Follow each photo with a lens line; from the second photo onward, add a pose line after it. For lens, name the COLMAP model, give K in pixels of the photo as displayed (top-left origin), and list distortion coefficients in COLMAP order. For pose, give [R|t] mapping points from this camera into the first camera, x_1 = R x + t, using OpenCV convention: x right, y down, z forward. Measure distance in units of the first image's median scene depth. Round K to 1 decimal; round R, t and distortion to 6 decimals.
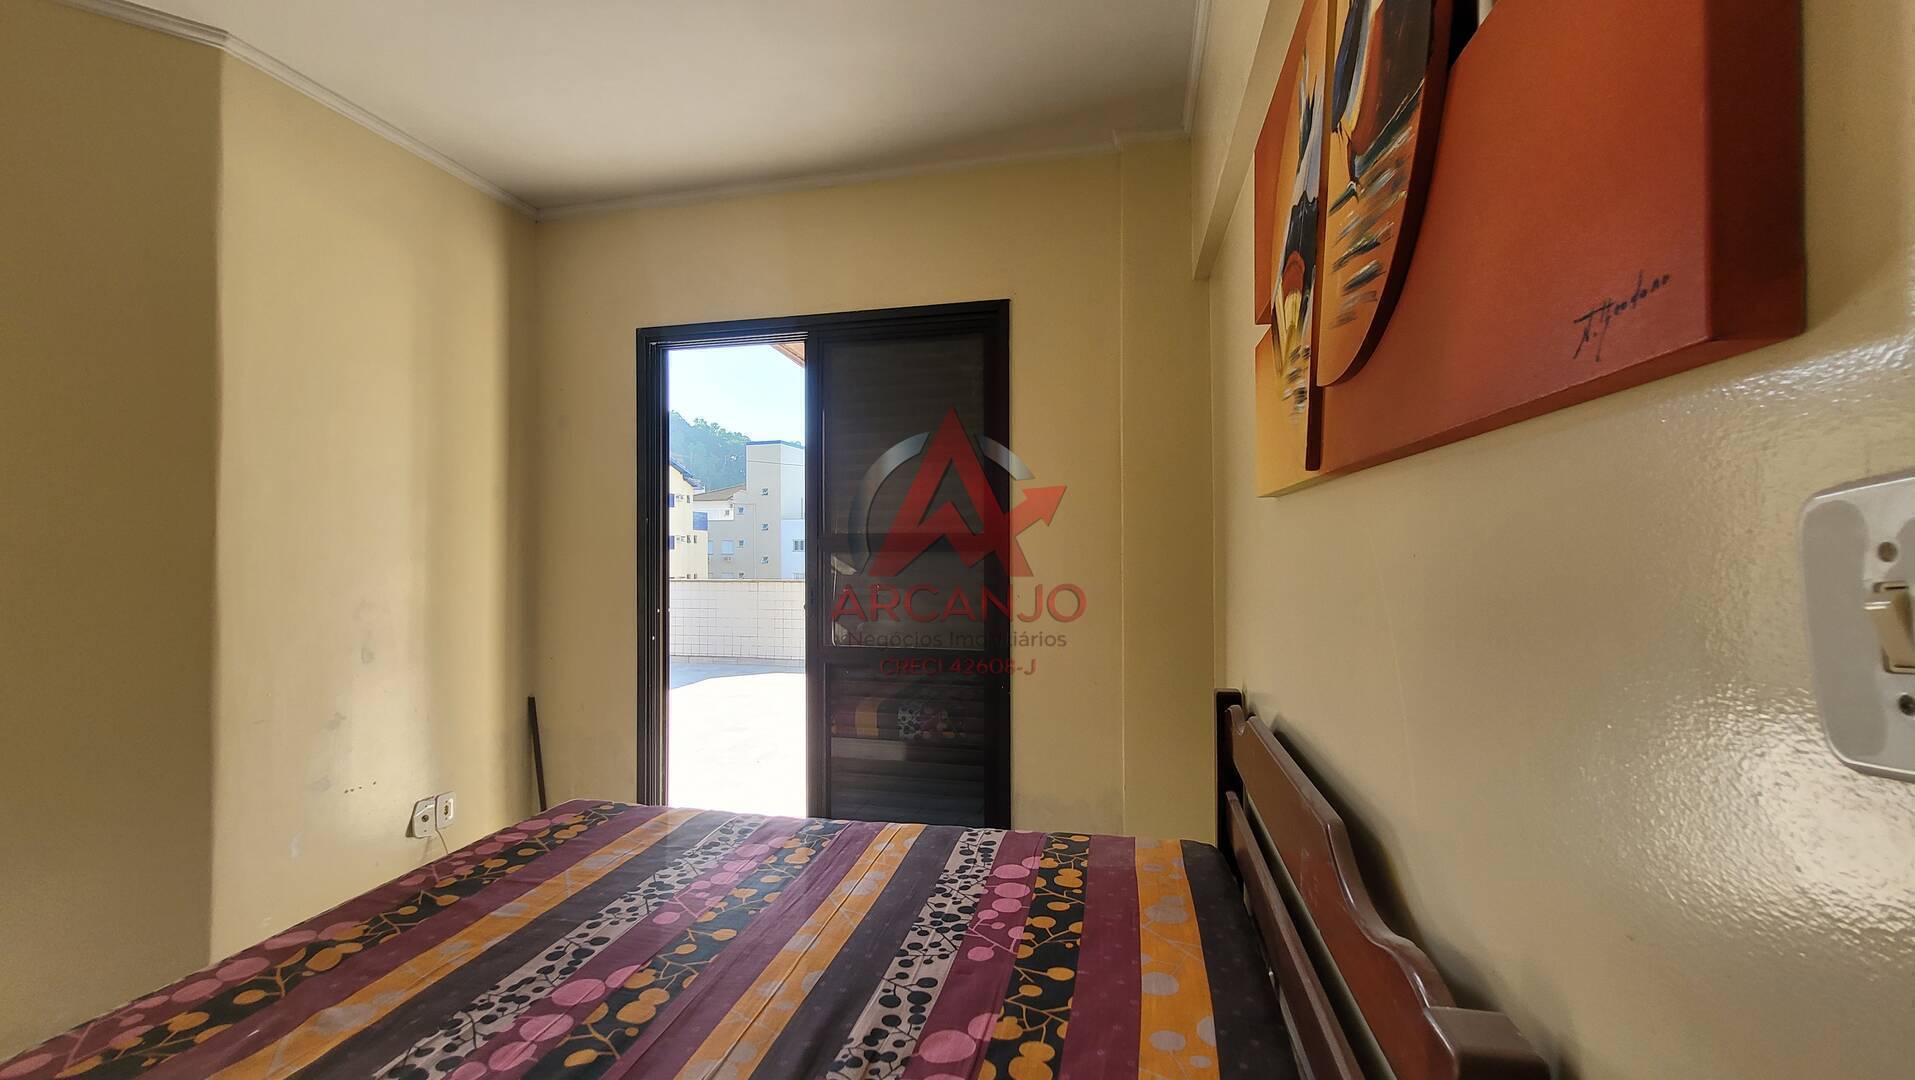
lens RADIAL K [[755.5, 0, 948.8], [0, 755.5, 546.3], [0, 0, 1]] dist [-0.000743, -0.000580]
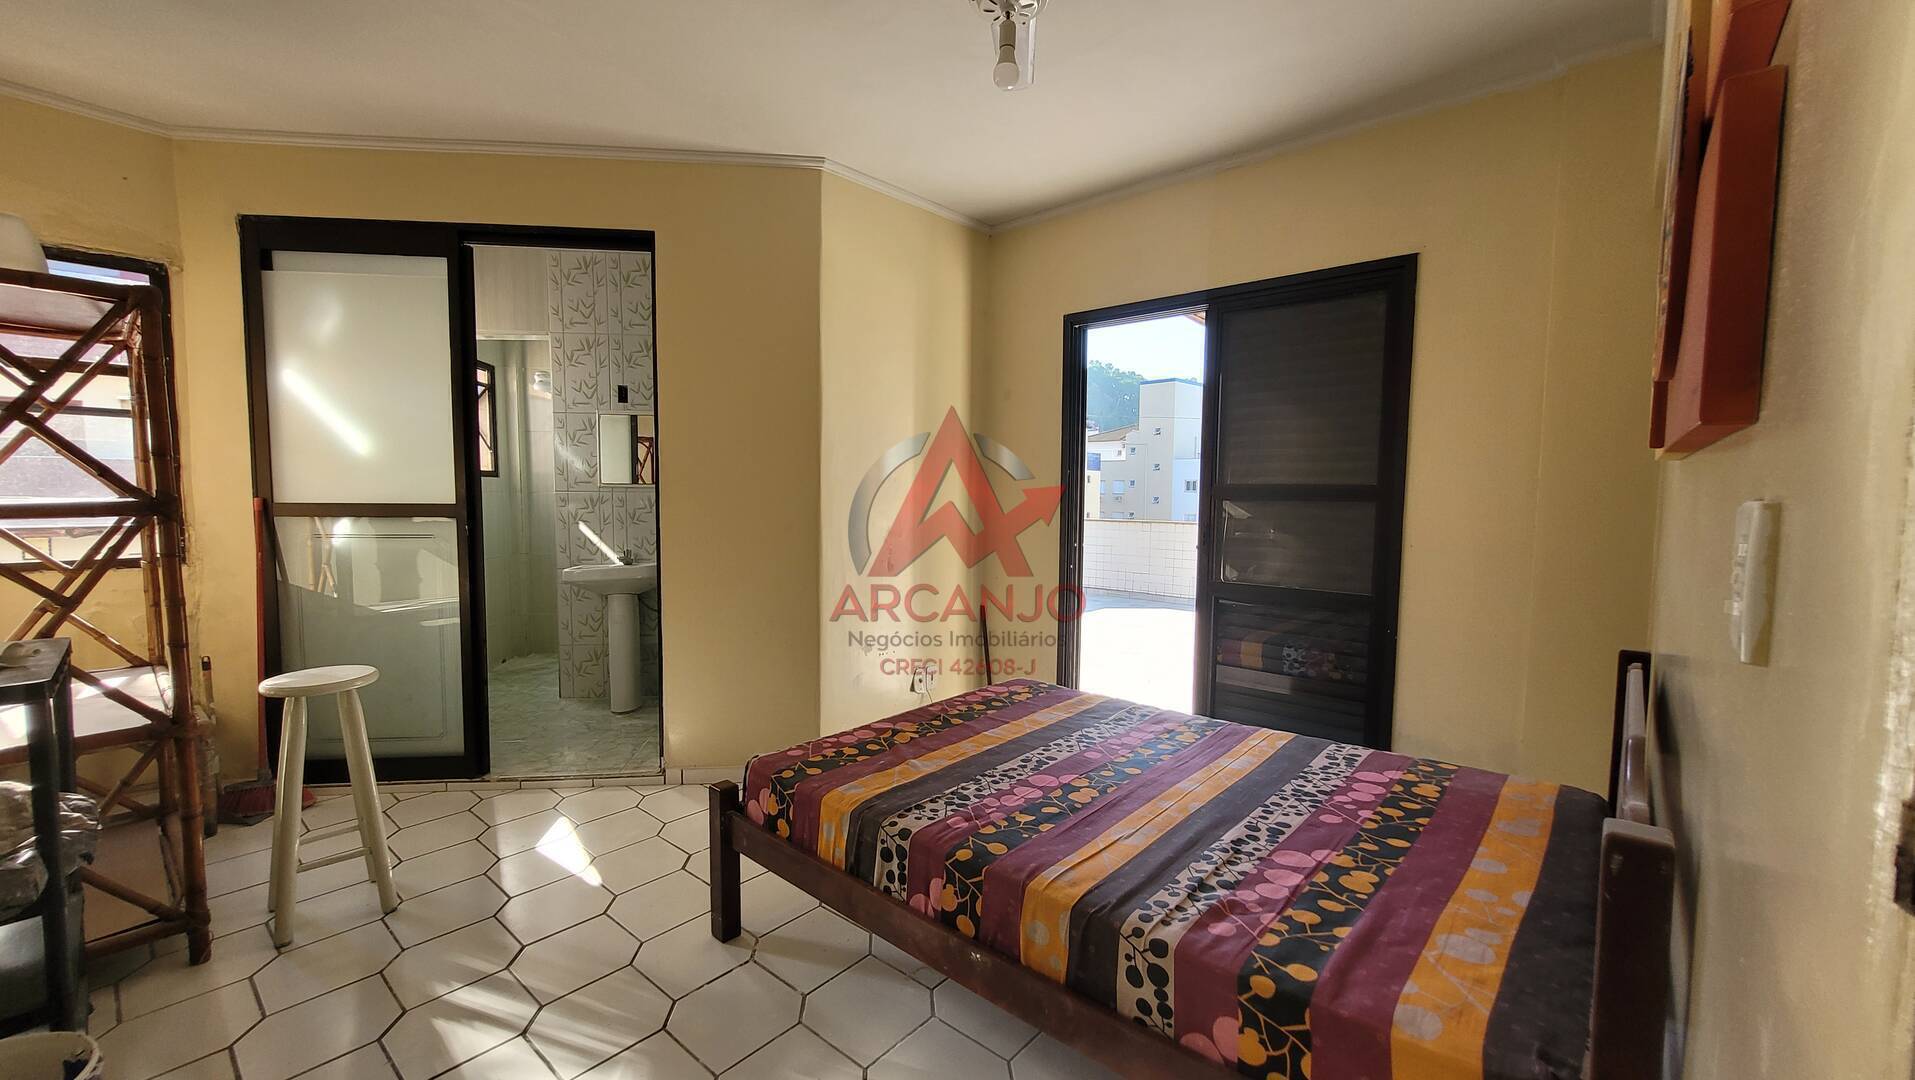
lens RADIAL K [[759.0, 0, 950.3], [0, 759.0, 549.9], [0, 0, 1]] dist [0.000856, -0.000140]
pose [[0.876704, 0.047925, -0.478638, 0.057172], [-0.007504, 0.996266, 0.086010, -0.020456], [0.480973, -0.071814, 0.873790, -0.331730]]
